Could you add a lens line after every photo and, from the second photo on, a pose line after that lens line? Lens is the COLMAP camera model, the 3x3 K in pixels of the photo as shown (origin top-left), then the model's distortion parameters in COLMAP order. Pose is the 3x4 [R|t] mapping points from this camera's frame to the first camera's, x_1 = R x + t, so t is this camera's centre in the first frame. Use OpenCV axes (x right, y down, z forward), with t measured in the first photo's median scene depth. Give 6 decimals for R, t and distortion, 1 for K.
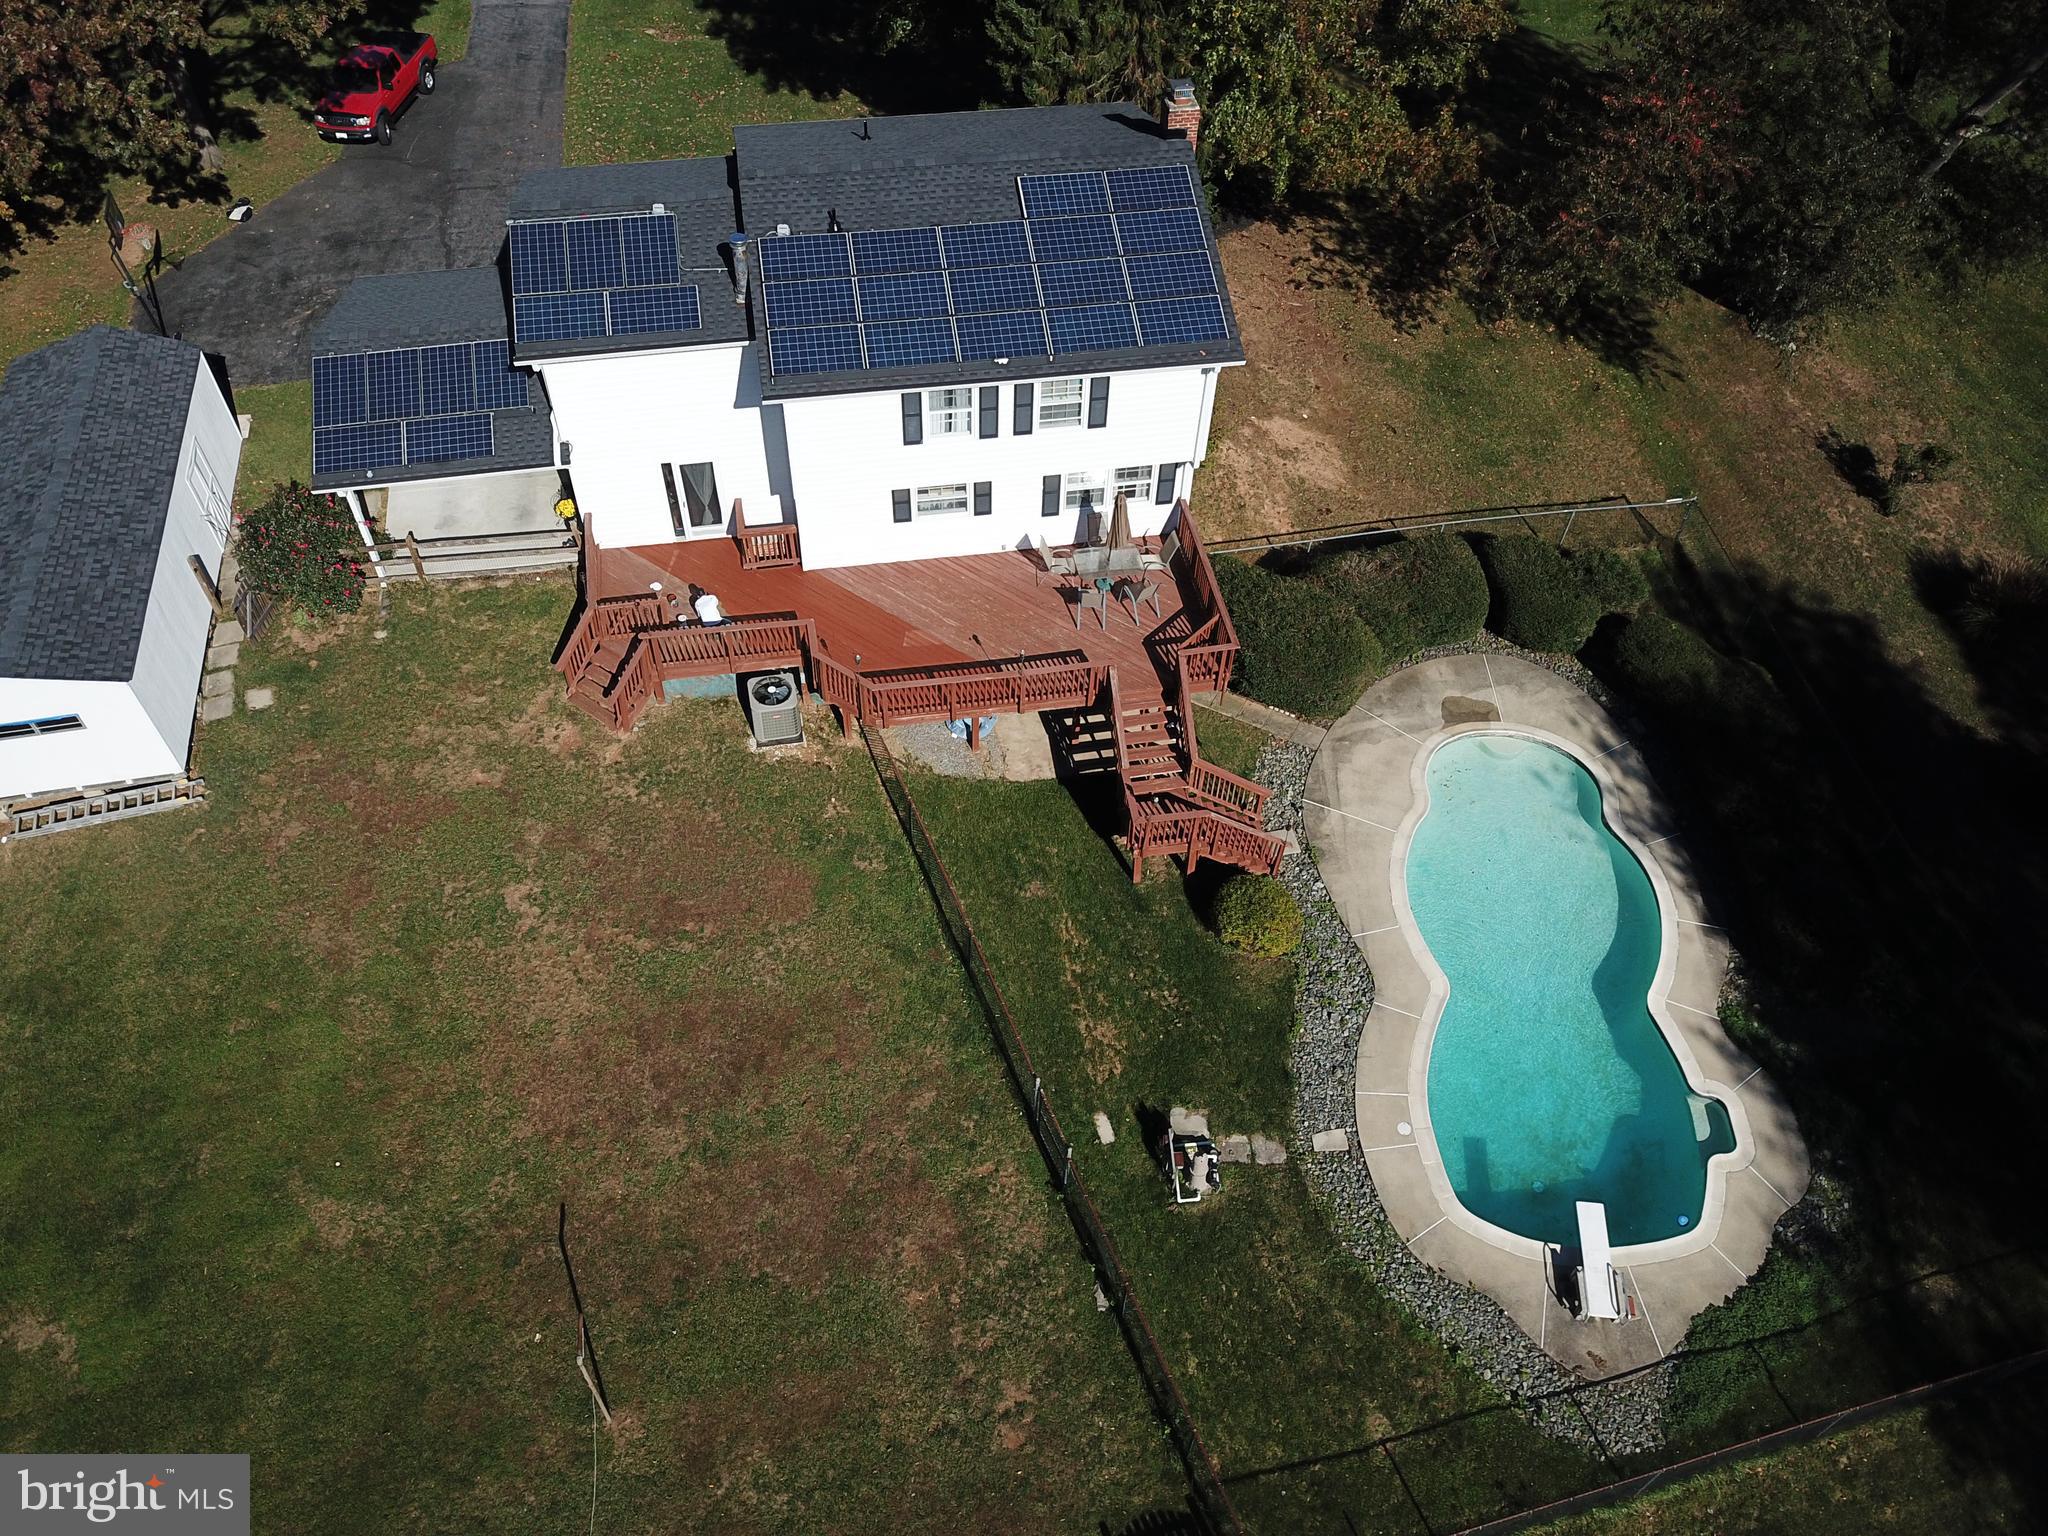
lens RADIAL K [[1567.5, 0, 1024.0], [0, 1567.5, 768.0], [0, 0, 1]] dist [-0.027631, 0.077571]
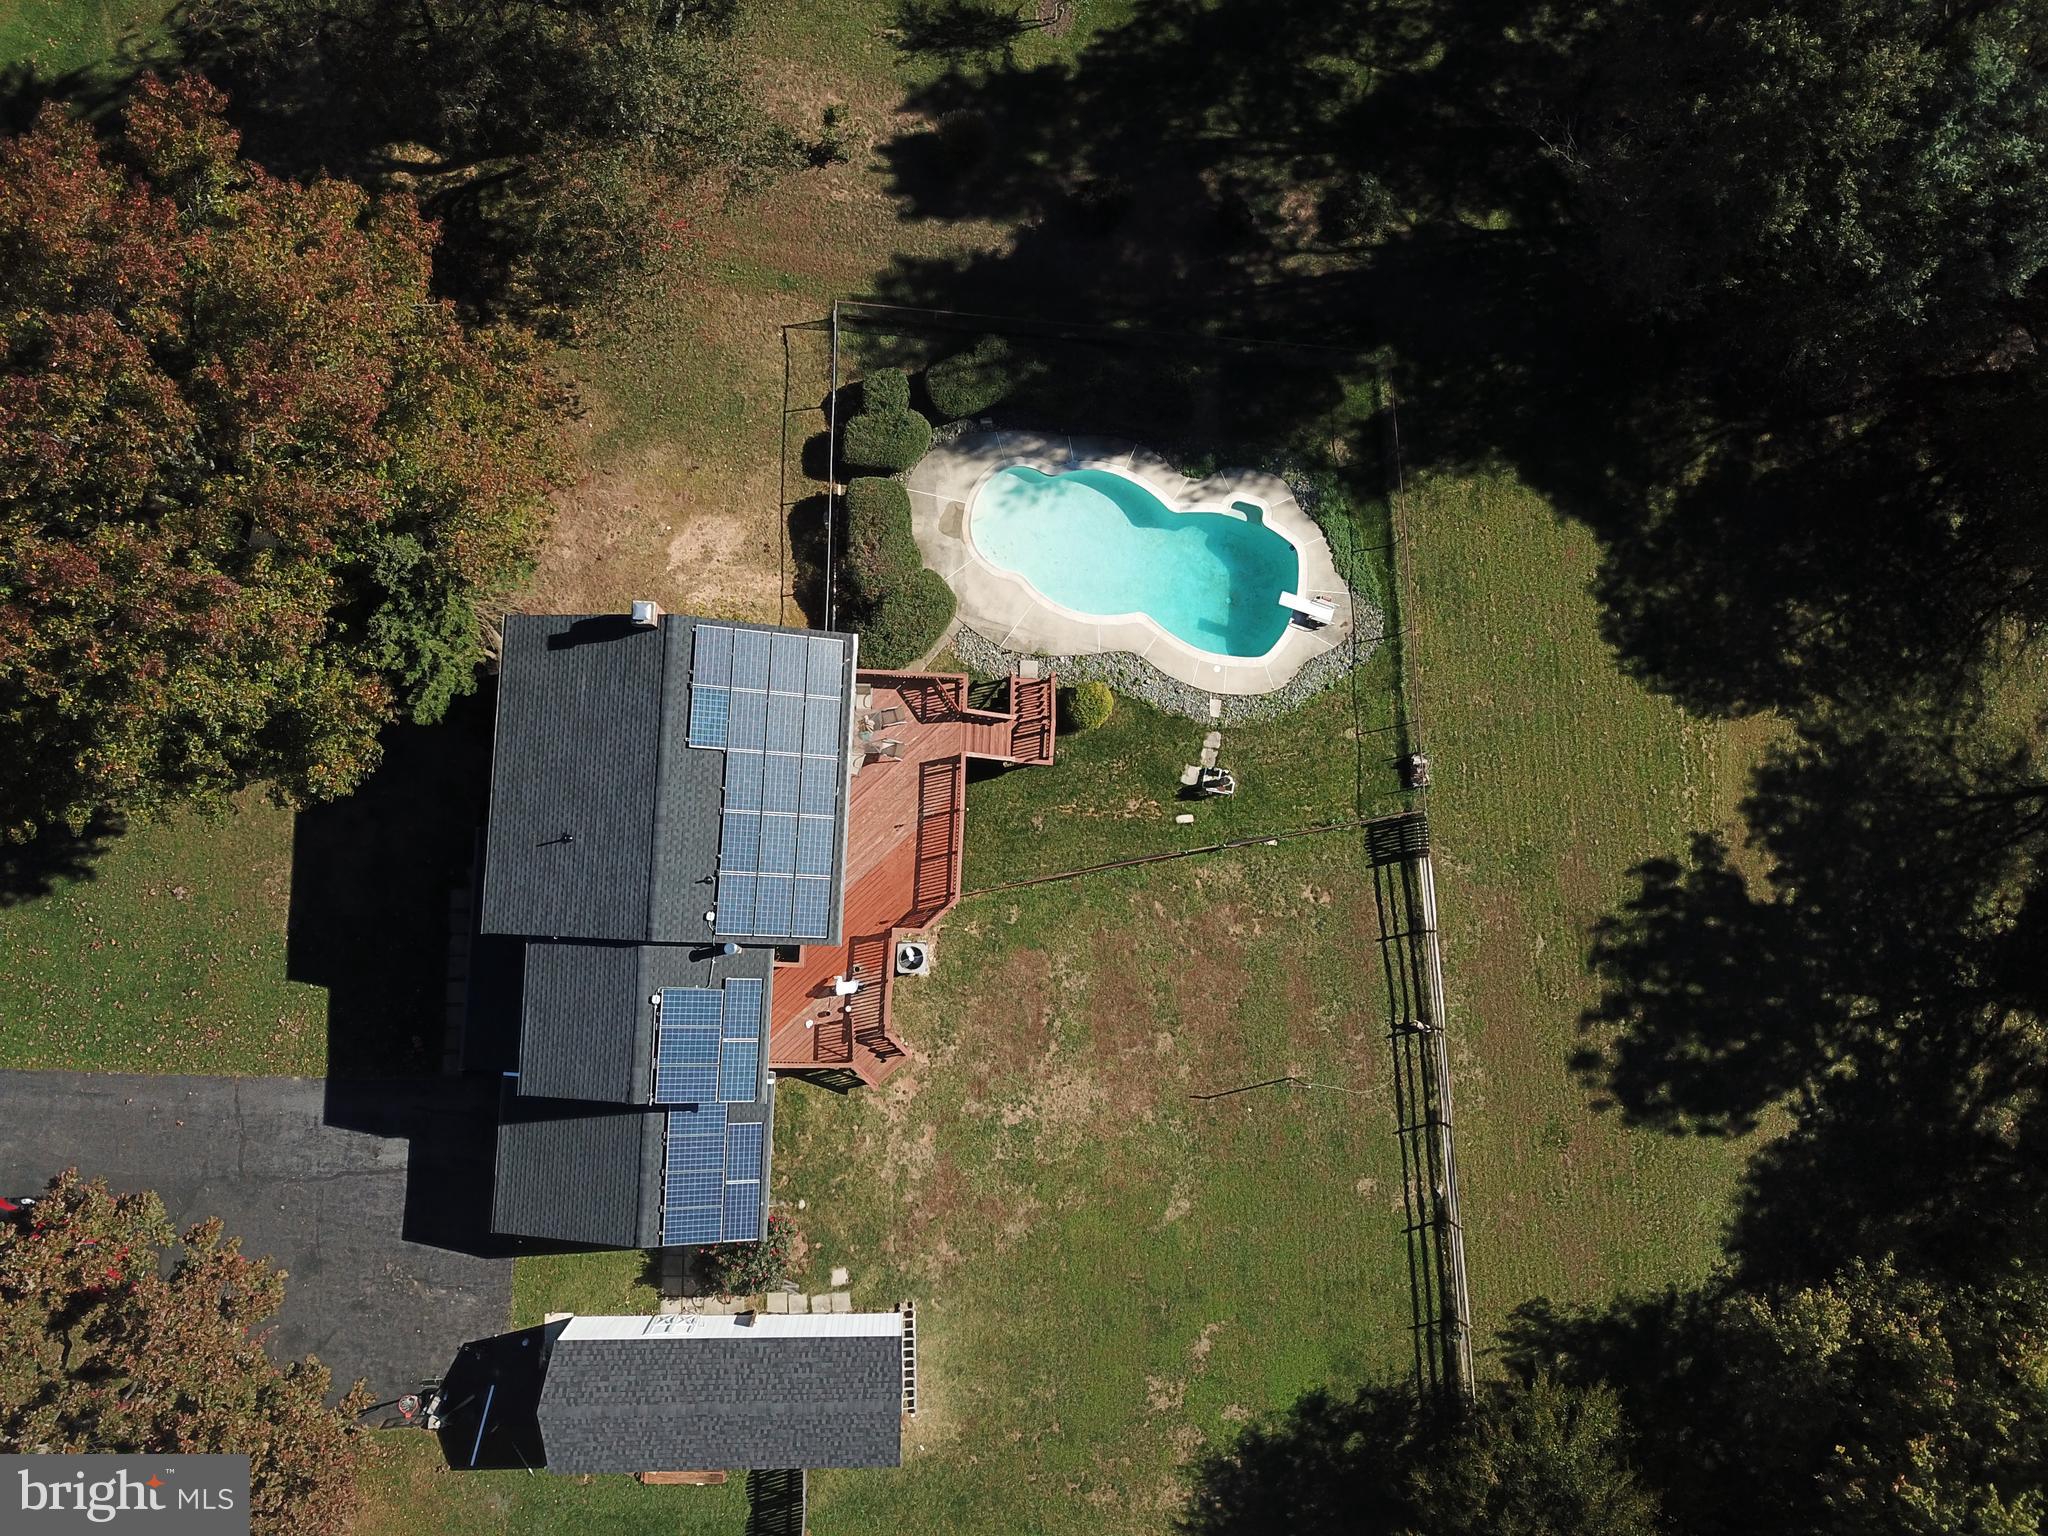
lens RADIAL K [[1507.6, 0, 1024.0], [0, 1507.6, 768.0], [0, 0, 1]] dist [0.090949, -0.093829]
pose [[0.214117, -0.974480, 0.067404, -0.055513], [0.703655, 0.201736, 0.681302, -1.186043], [-0.677513, -0.098449, 0.728892, -0.218347]]
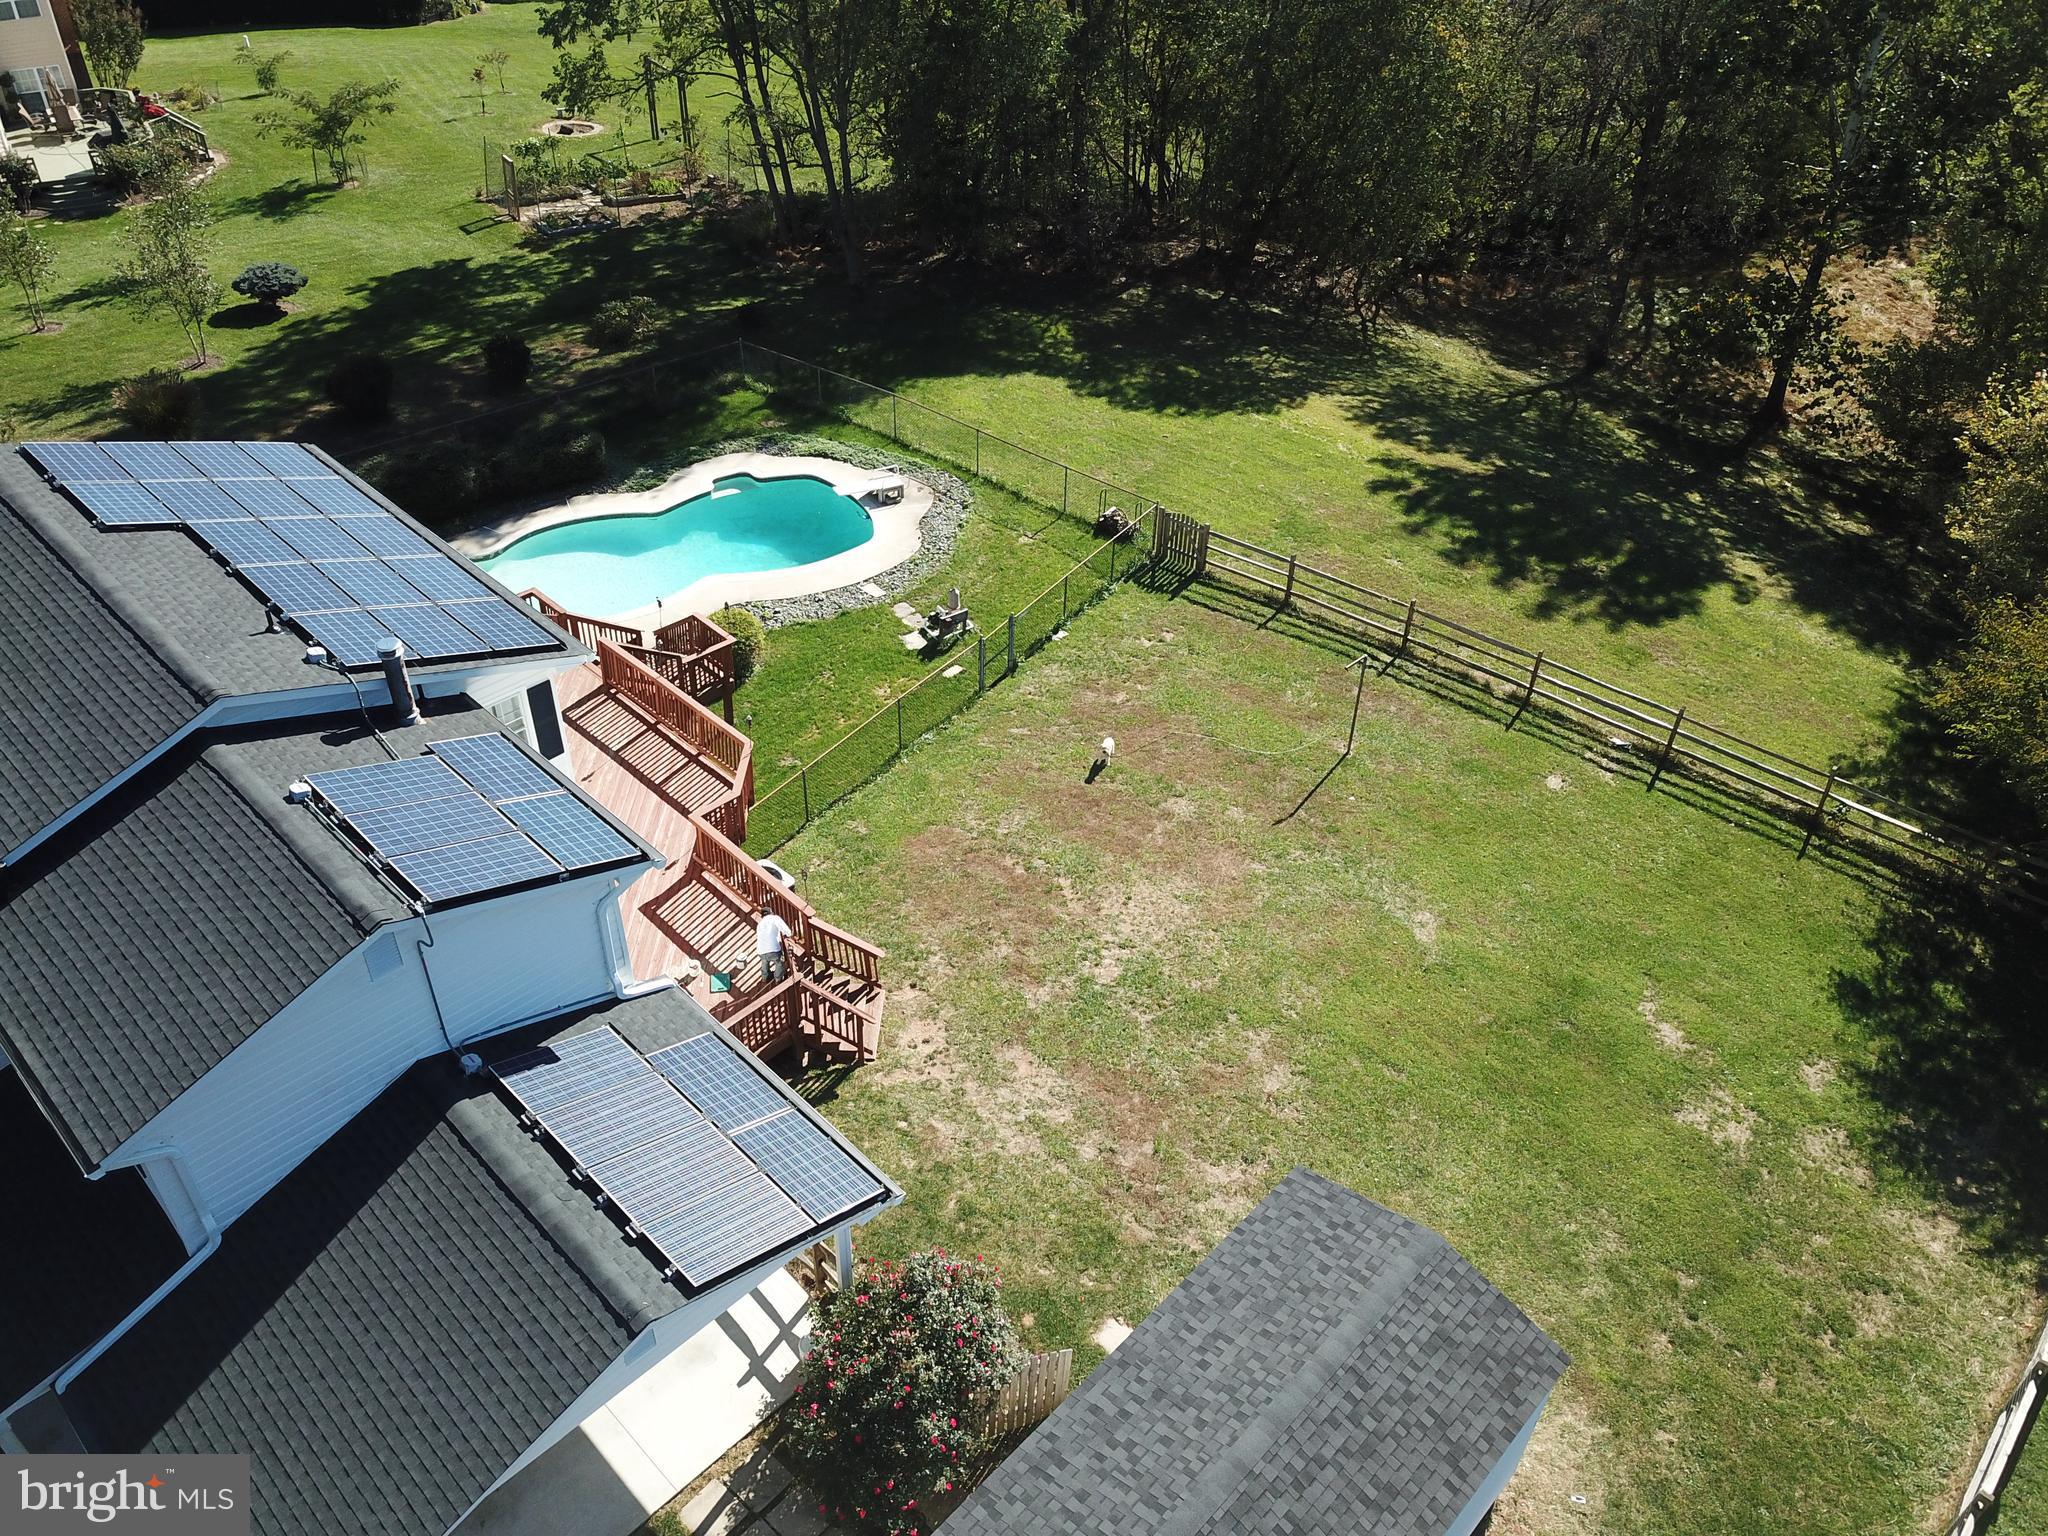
lens RADIAL K [[1507.6, 0, 1024.0], [0, 1507.6, 768.0], [0, 0, 1]] dist [0.090949, -0.093829]
pose [[-0.573112, -0.540308, 0.616125, -0.814624], [0.599086, 0.236753, 0.764881, -0.691482], [-0.559141, 0.807475, 0.188005, 0.784675]]
